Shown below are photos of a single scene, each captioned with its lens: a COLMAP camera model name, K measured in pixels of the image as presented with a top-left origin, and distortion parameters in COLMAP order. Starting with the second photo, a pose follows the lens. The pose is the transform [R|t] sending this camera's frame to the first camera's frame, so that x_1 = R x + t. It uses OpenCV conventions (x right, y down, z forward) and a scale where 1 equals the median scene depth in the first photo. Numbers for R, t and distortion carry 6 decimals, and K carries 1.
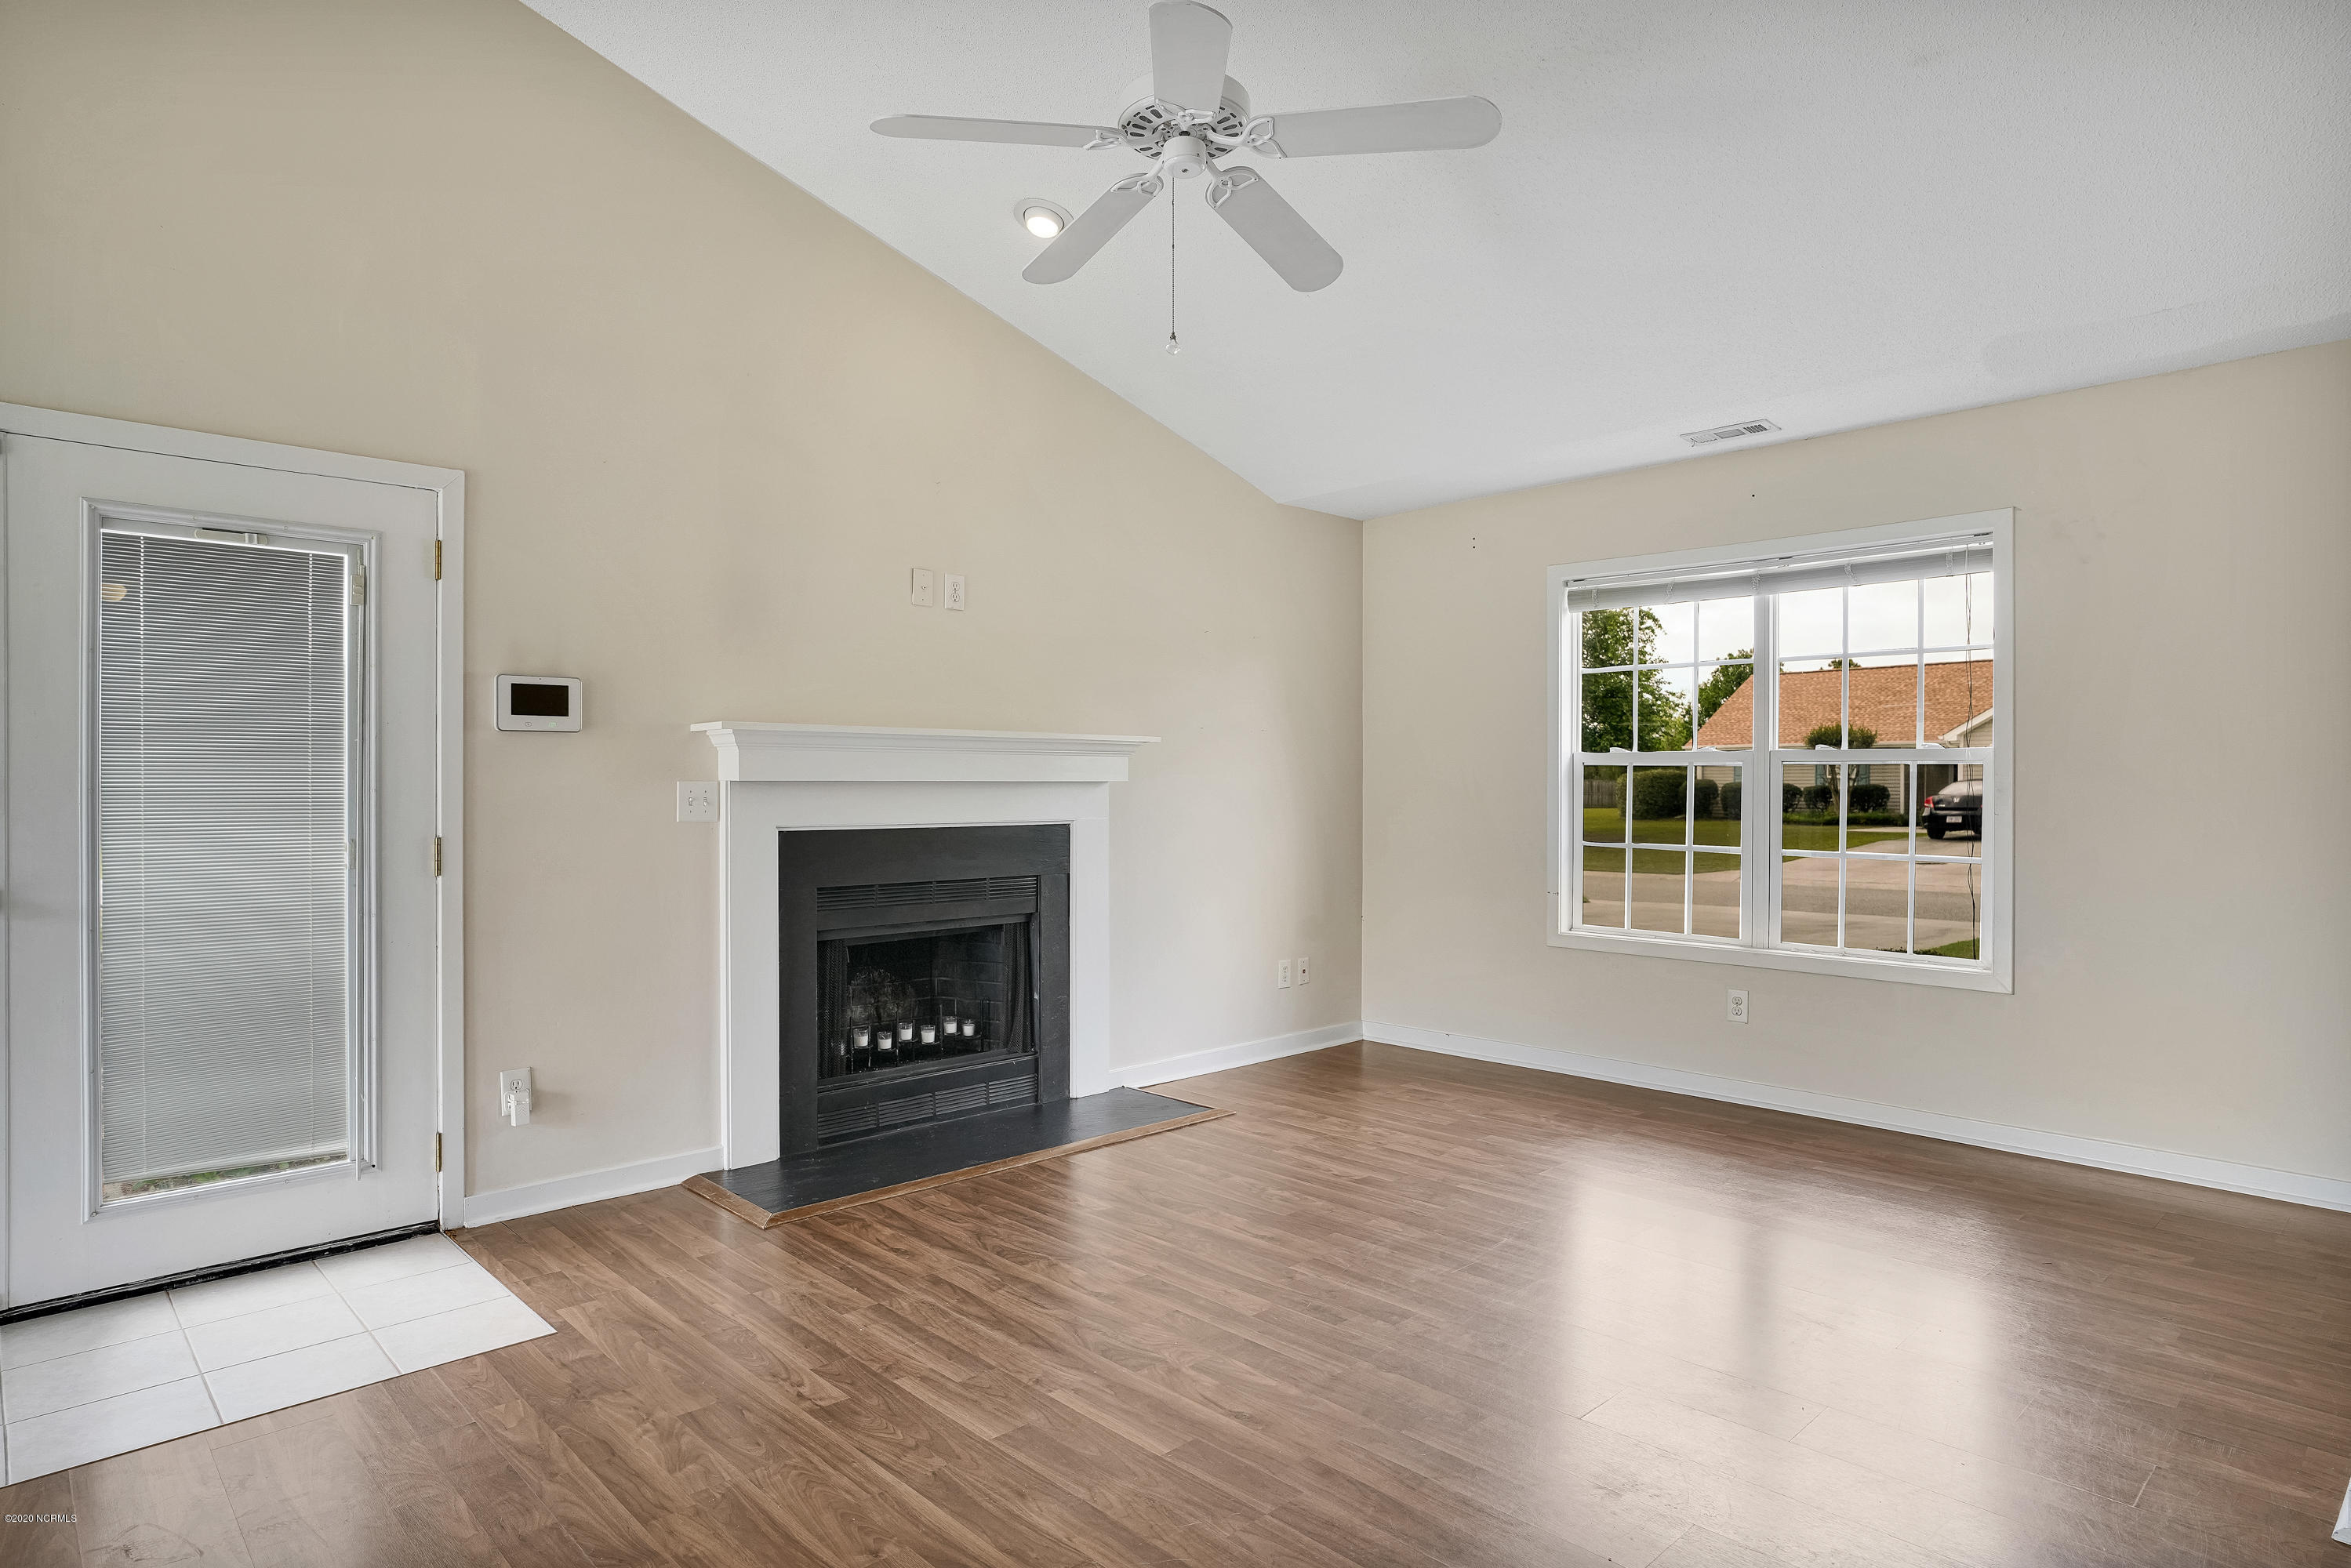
lens RADIAL K [[1277.3, 0, 1171.7], [0, 1277.3, 772.9], [0, 0, 1]] dist [-0.037634, 0.000749]
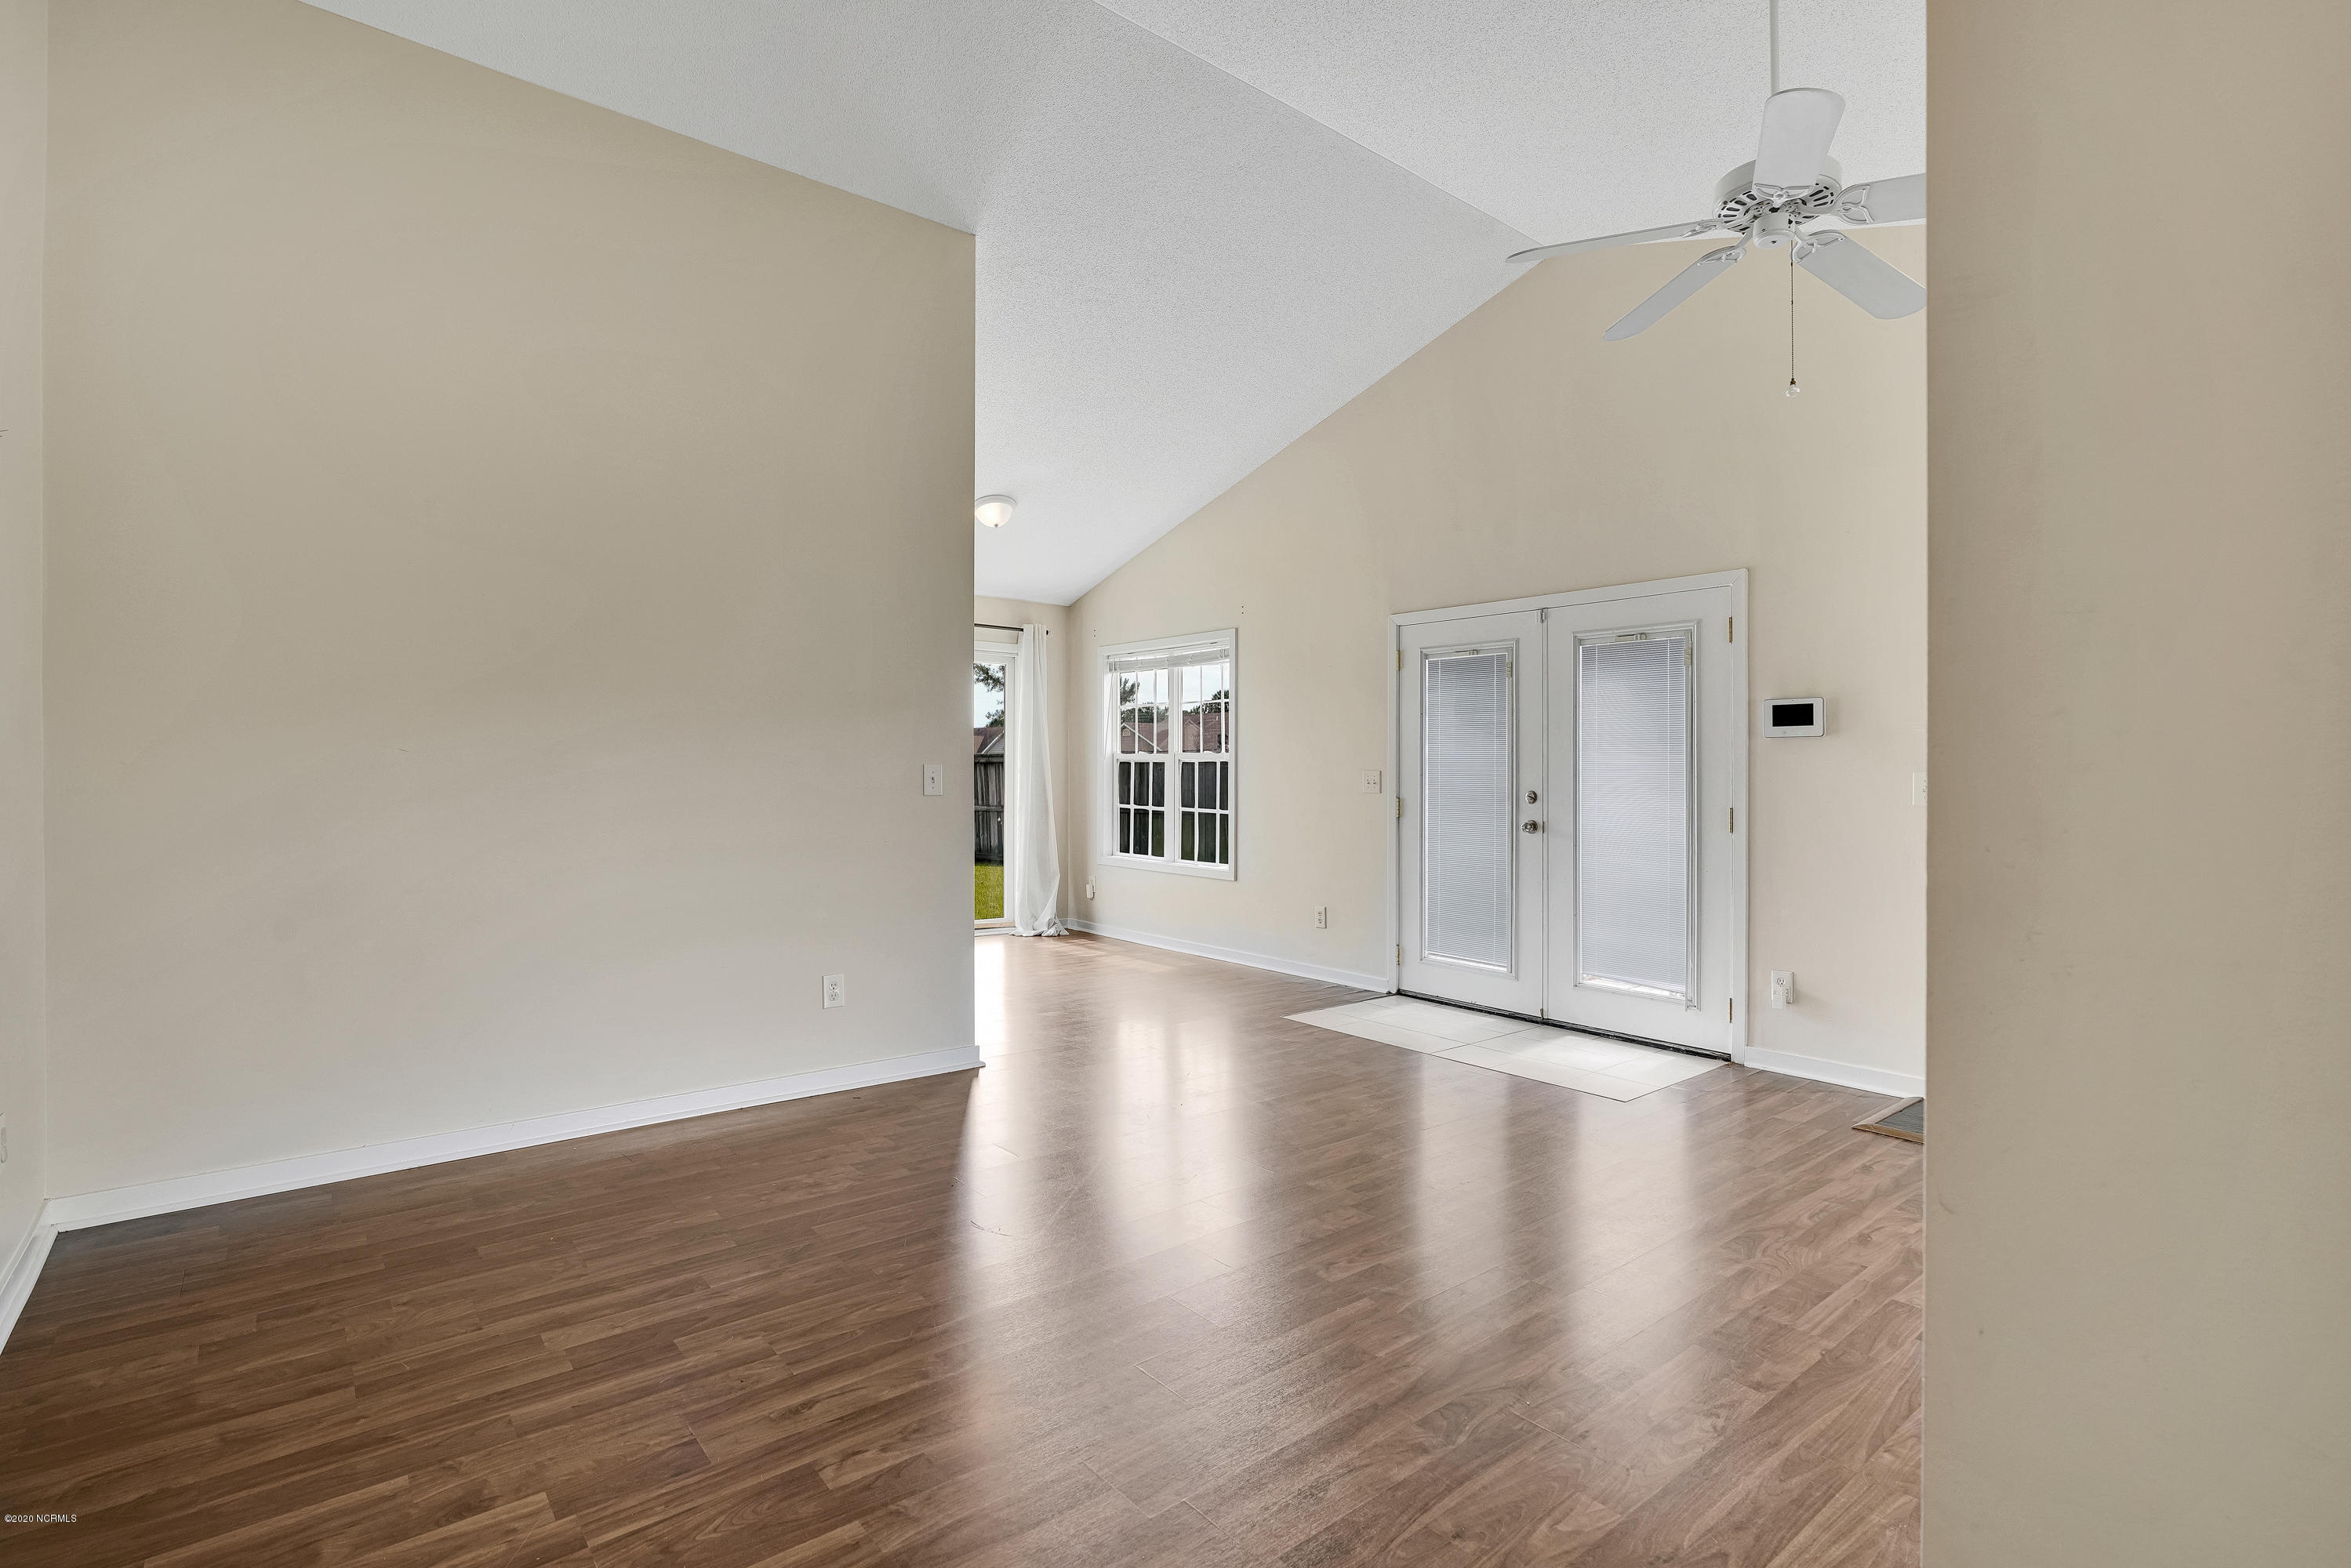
lens RADIAL K [[1096.4, 0, 1175.5], [0, 1096.4, 784.0], [0, 0, 1]] dist [0.000371, 0.000120]
pose [[-0.087570, 0.006672, -0.996136, 0.809479], [0.001042, 0.999978, 0.006606, 0.011258], [0.996158, -0.000460, -0.087575, 0.425525]]
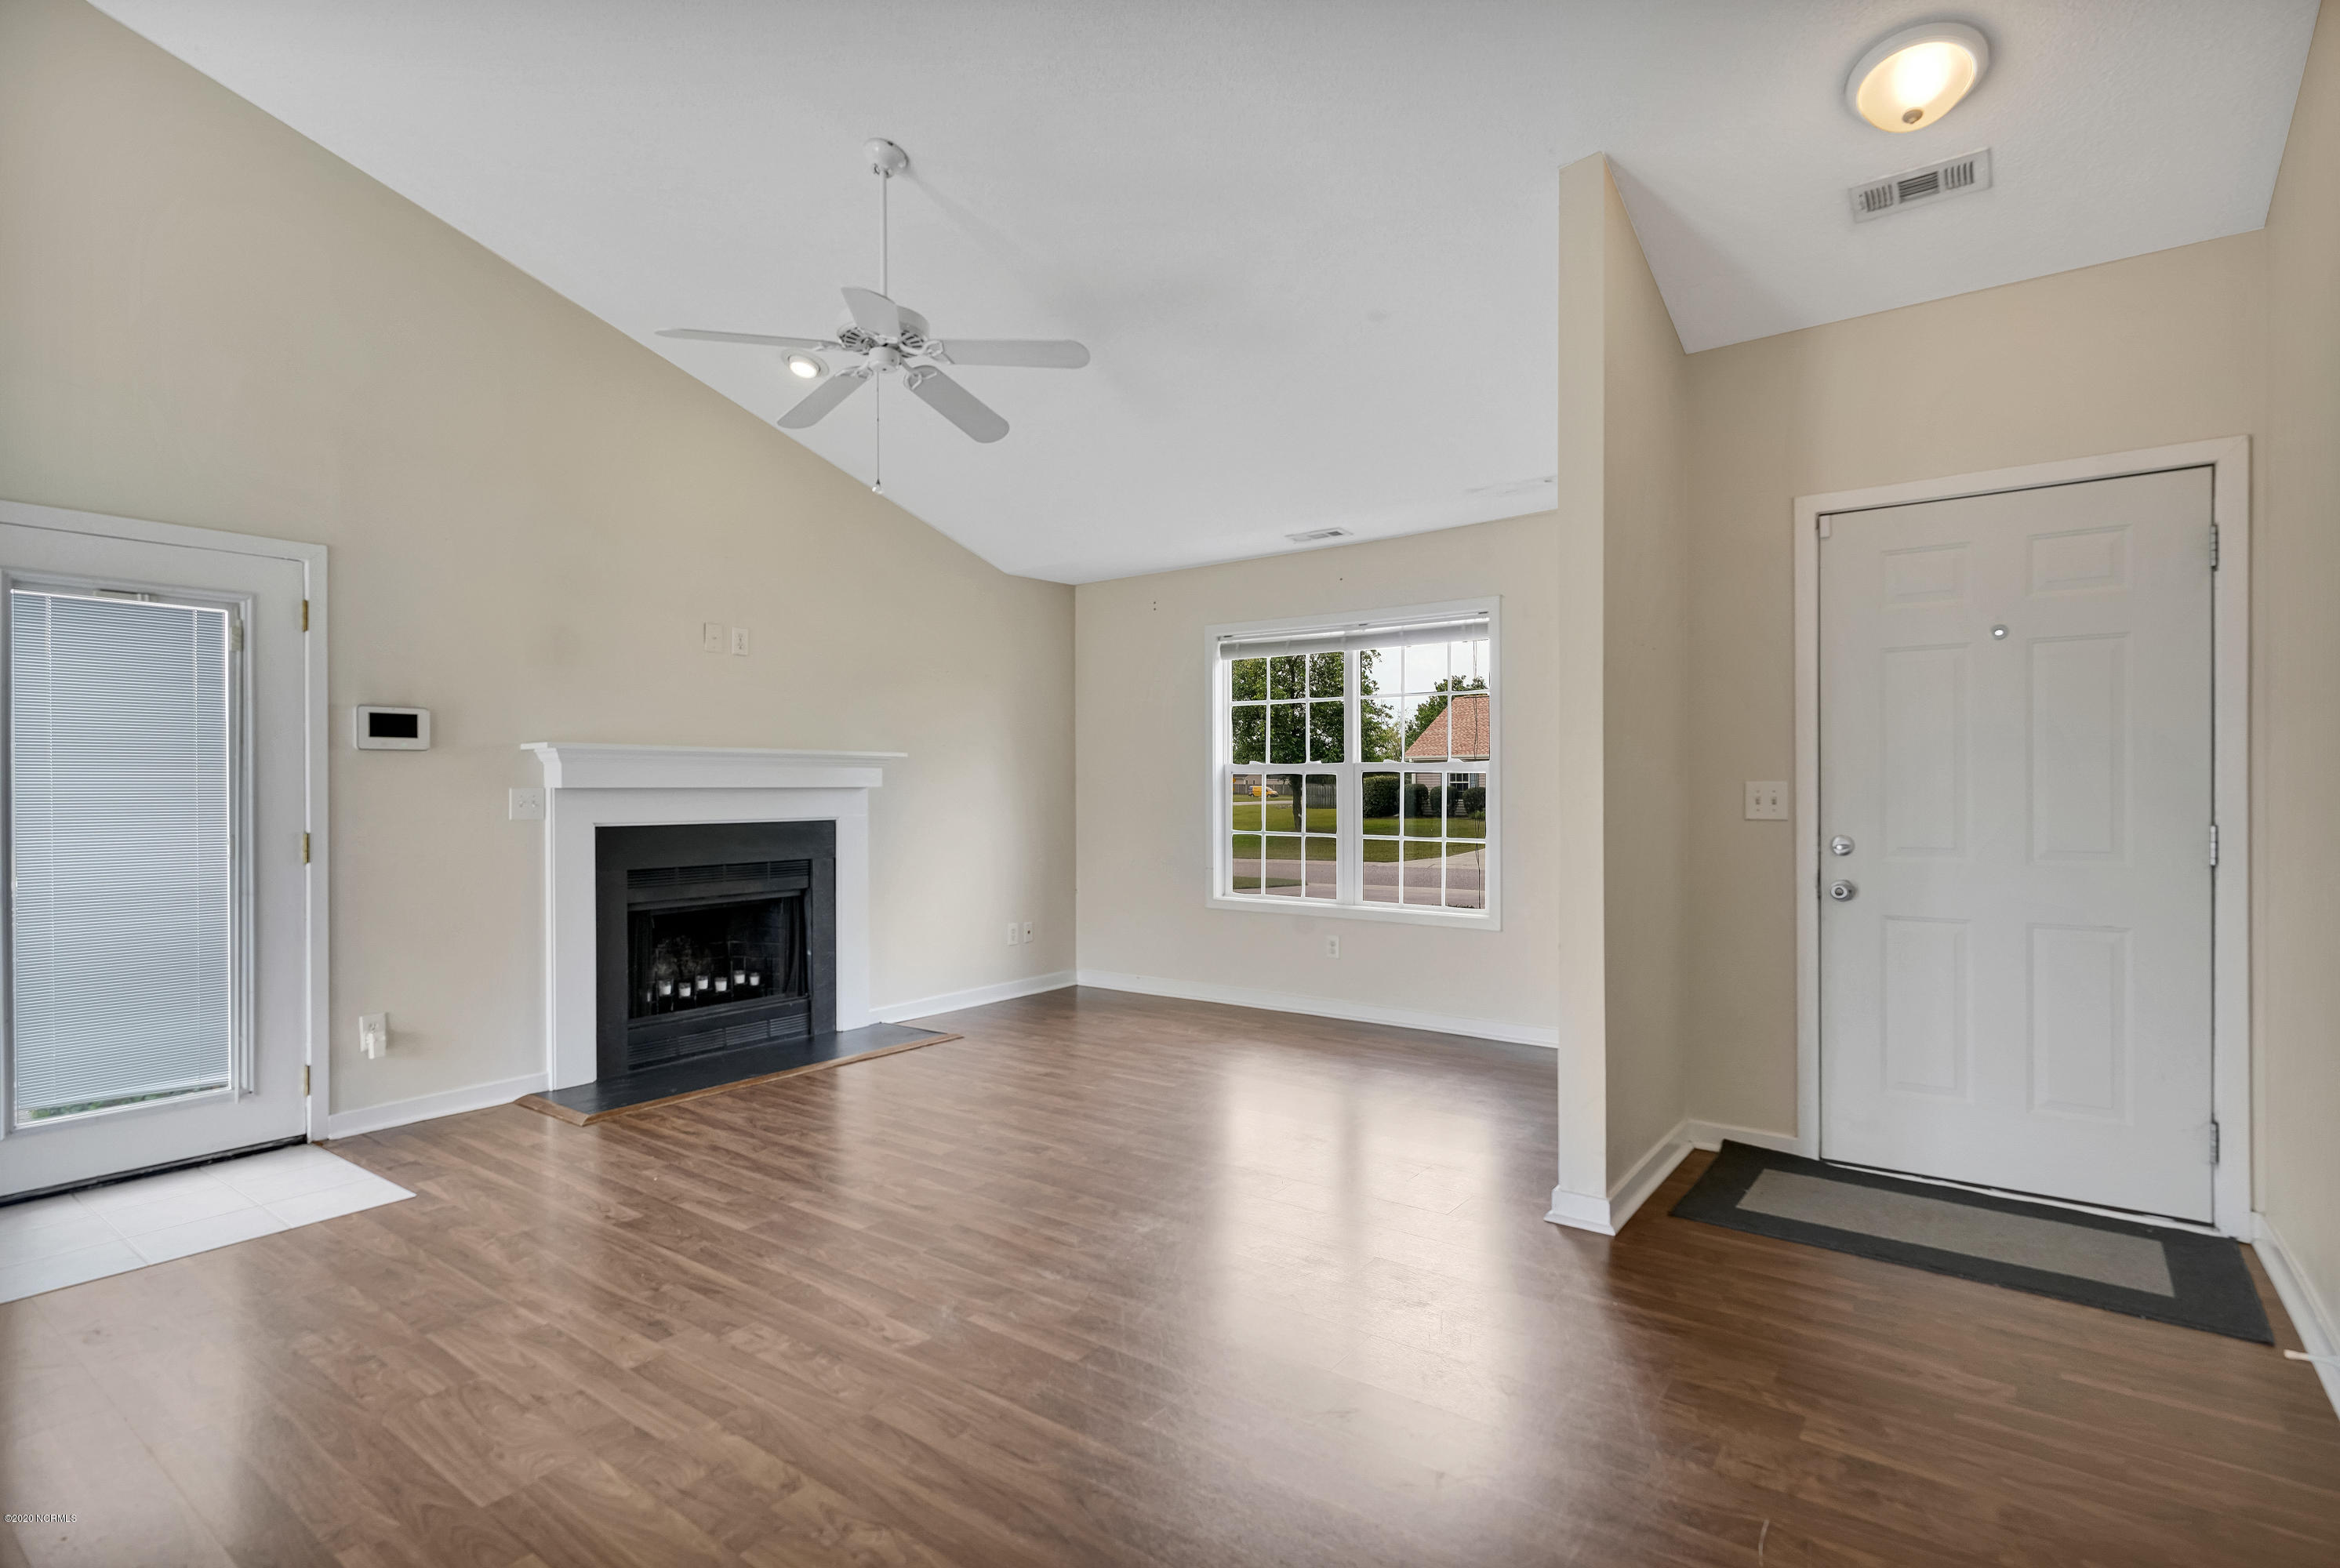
lens RADIAL K [[1134.7, 0, 1163.9], [0, 1134.7, 784.4], [0, 0, 1]] dist [0.001707, -0.006903]
pose [[0.987192, -0.003723, 0.159493, 0.090323], [0.002926, 0.999982, 0.005230, -0.001629], [-0.159509, -0.004696, 0.987185, -0.265956]]
